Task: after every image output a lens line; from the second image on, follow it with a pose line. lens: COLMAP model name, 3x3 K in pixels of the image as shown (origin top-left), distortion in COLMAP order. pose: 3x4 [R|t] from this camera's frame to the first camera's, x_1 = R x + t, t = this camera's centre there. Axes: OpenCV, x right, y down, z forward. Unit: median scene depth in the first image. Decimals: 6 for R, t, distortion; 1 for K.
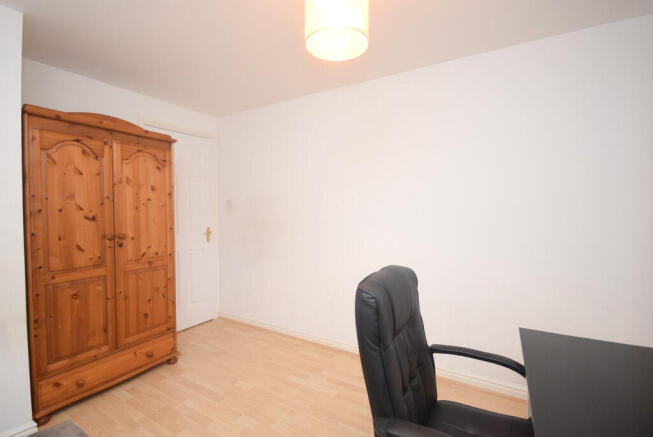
lens RADIAL K [[291.0, 0, 327.5], [0, 291.0, 216.8], [0, 0, 1]] dist [-0.002658, -0.003393]
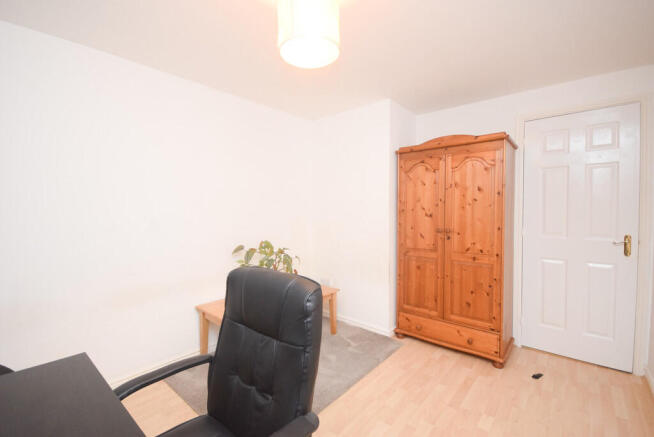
lens RADIAL K [[291.4, 0, 327.5], [0, 291.4, 217.0], [0, 0, 1]] dist [-0.002658, -0.003393]
pose [[-0.159727, 0.026214, -0.986813, 0.587649], [-0.017979, 0.999404, 0.029458, -0.018709], [0.986997, 0.022447, -0.159161, 0.676025]]
